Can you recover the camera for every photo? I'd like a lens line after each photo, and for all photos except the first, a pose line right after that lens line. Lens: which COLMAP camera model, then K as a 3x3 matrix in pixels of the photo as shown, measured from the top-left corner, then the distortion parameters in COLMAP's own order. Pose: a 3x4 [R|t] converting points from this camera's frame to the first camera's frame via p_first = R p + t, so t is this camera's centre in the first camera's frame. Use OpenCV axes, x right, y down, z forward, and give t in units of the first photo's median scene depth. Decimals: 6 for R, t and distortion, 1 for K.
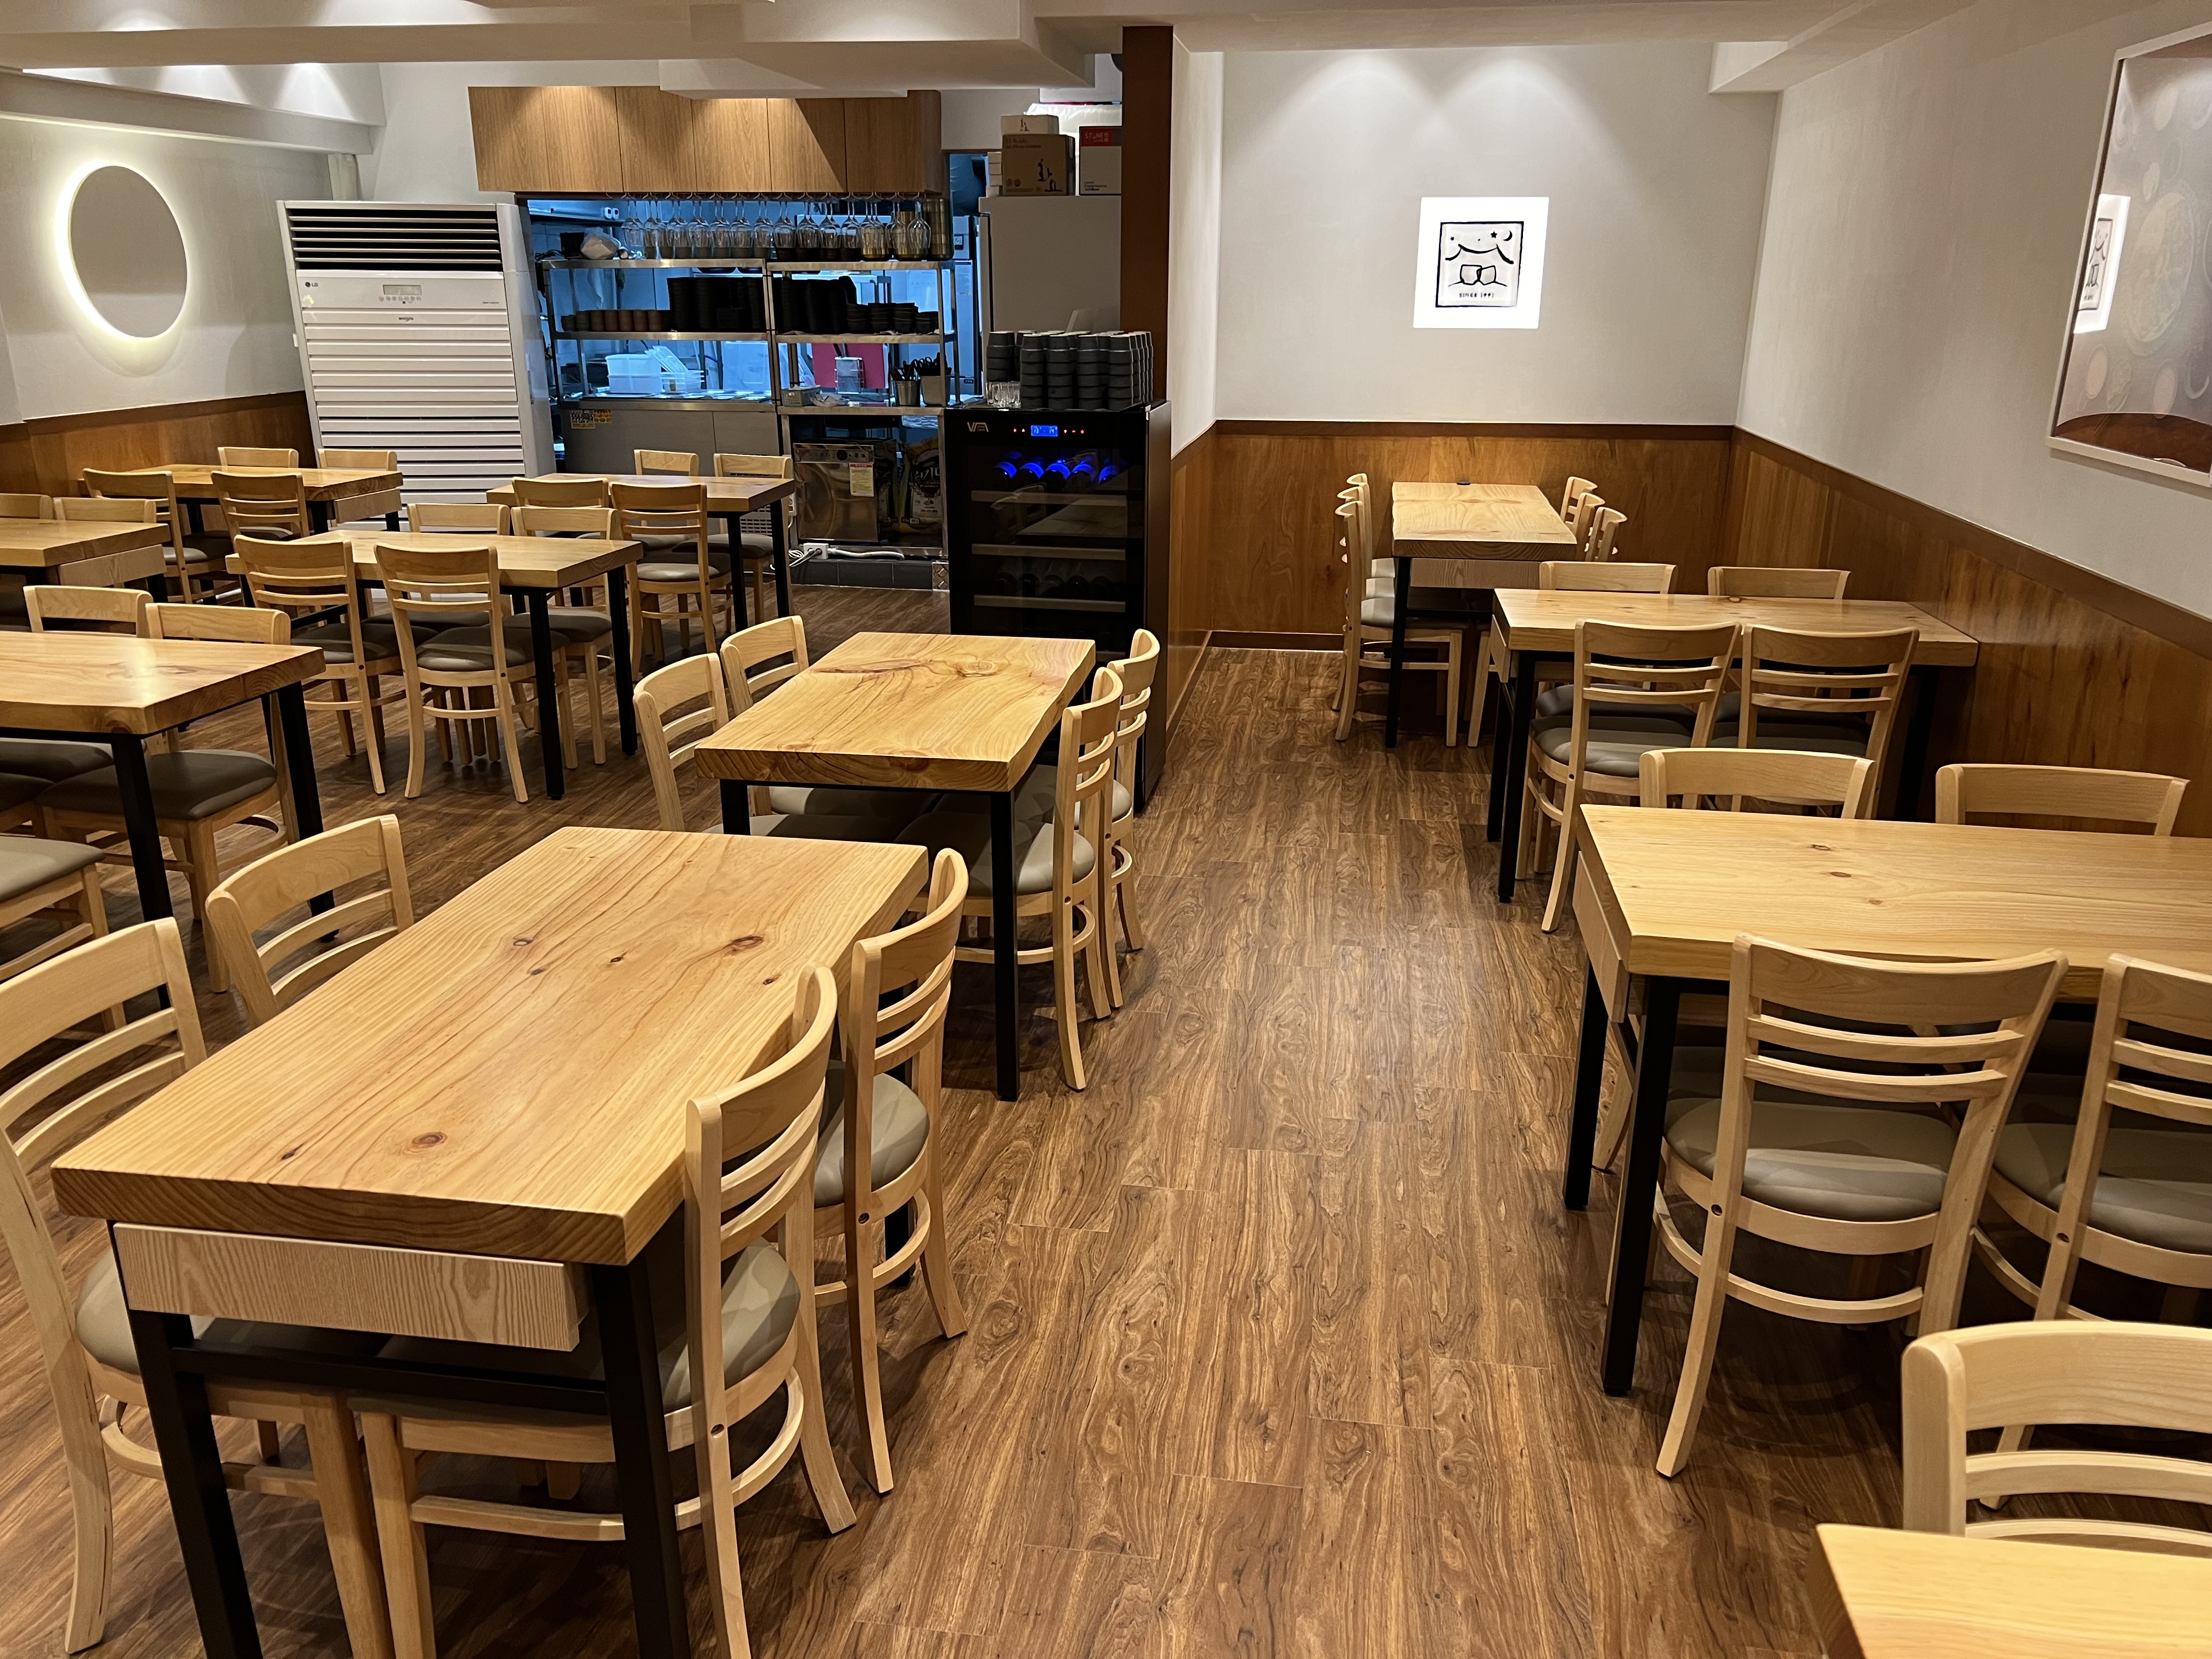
lens RADIAL K [[1663.7, 0, 1096.7], [0, 1663.7, 852.5], [0, 0, 1]] dist [0.054878, -0.070518]
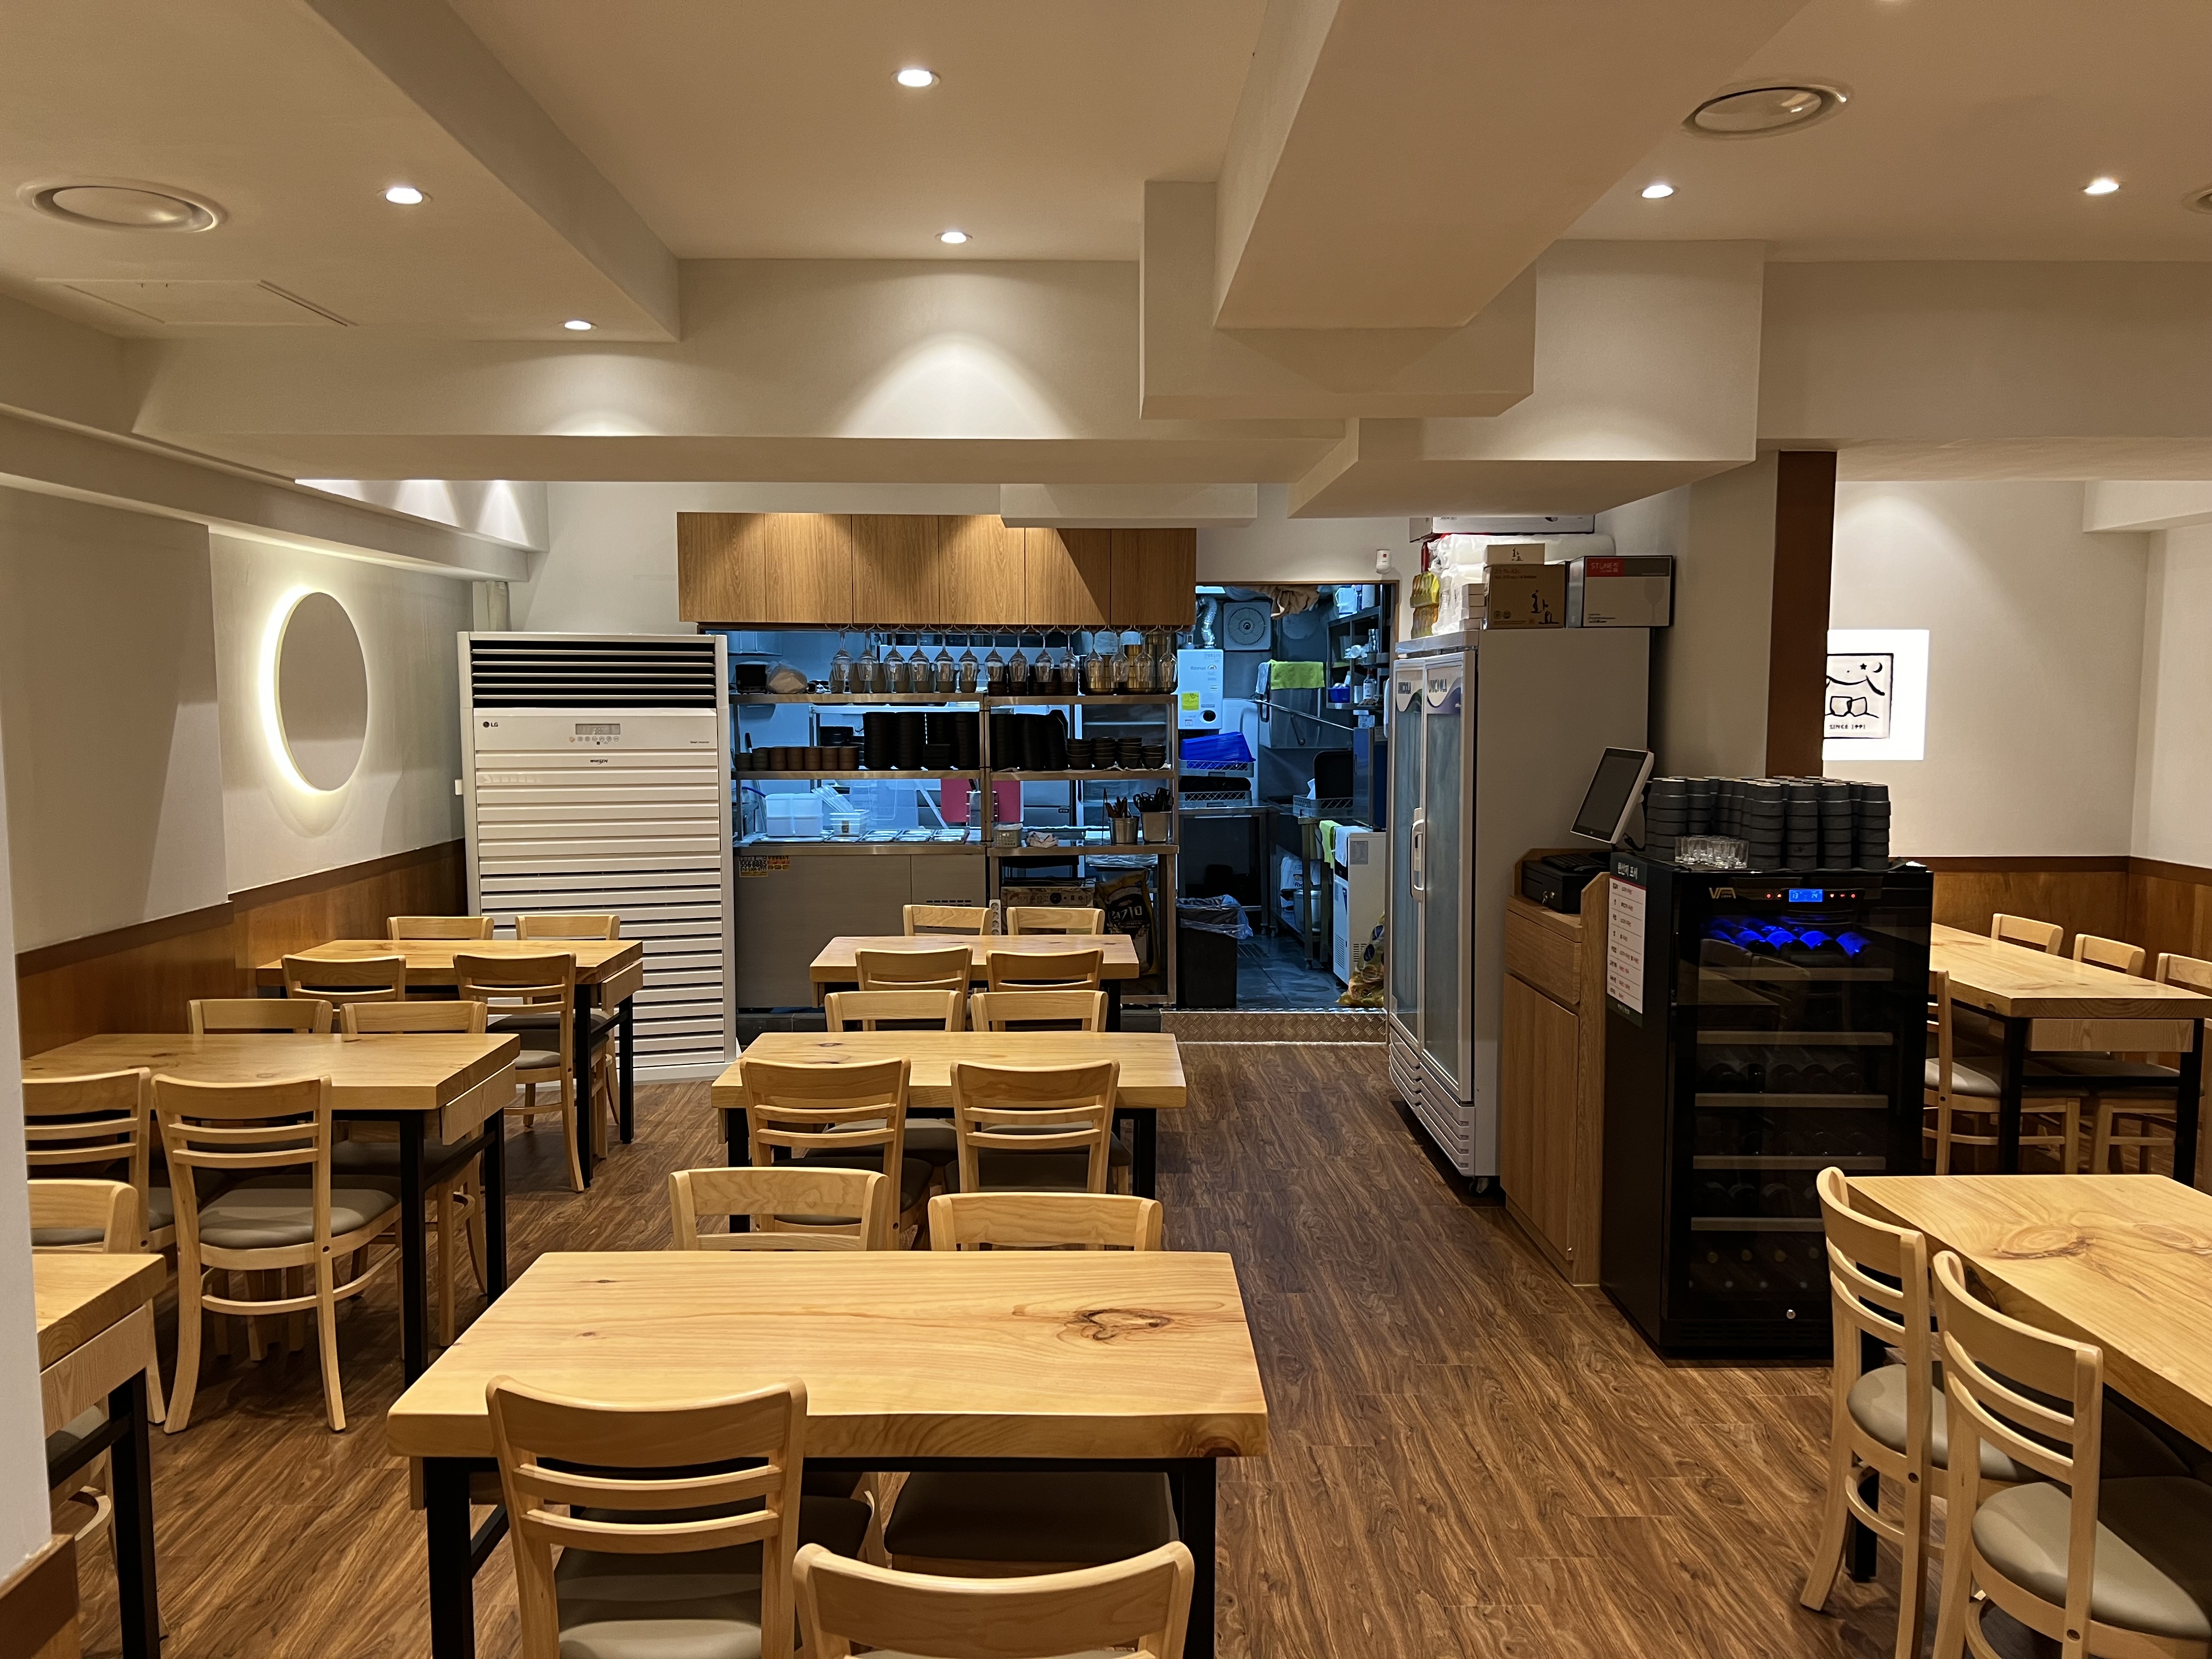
lens RADIAL K [[1663.7, 0, 1100.2], [0, 1663.7, 849.7], [0, 0, 1]] dist [0.054878, -0.070518]
pose [[0.985923, -0.019785, 0.166026, -0.565331], [0.058566, 0.970932, -0.232079, -0.114721], [-0.156608, 0.238535, 0.958423, 0.286843]]
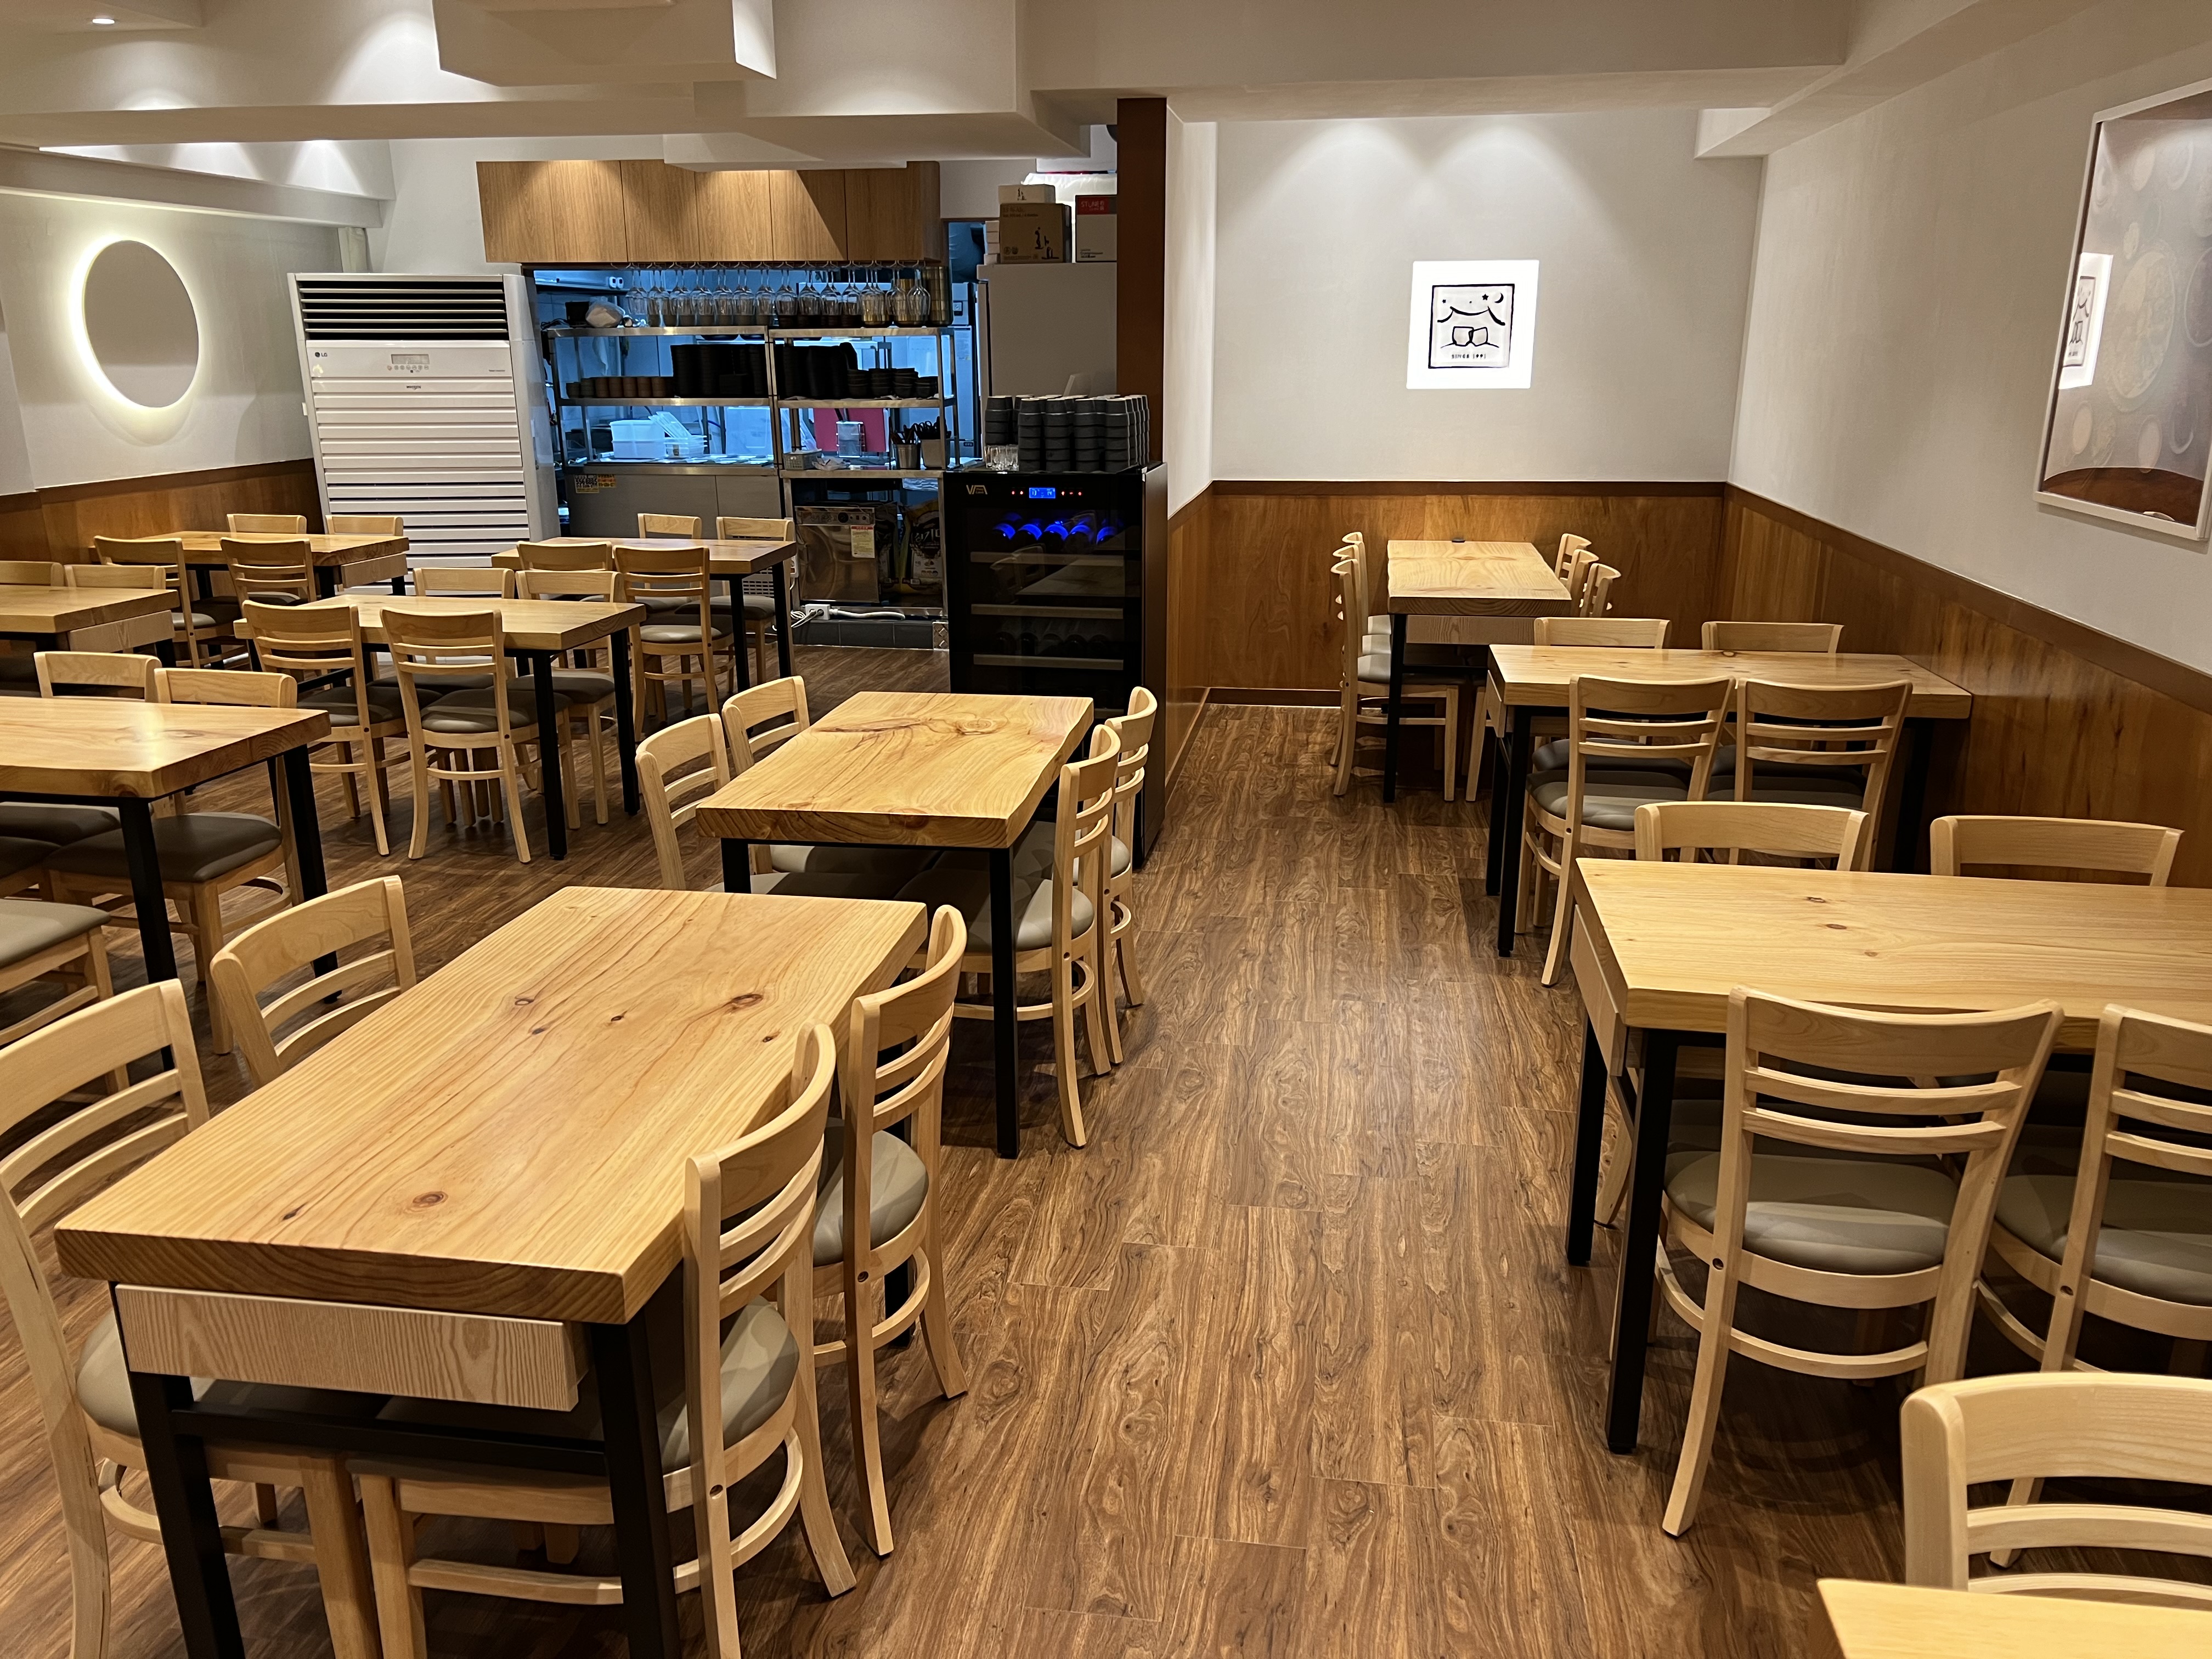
lens RADIAL K [[1663.7, 0, 1090.8], [0, 1663.7, 850.8], [0, 0, 1]] dist [0.054878, -0.070518]
pose [[0.999971, -0.006245, -0.004459, 0.001381], [0.006086, 0.999371, -0.034931, 0.000120], [0.004674, 0.034903, 0.999380, -0.003746]]
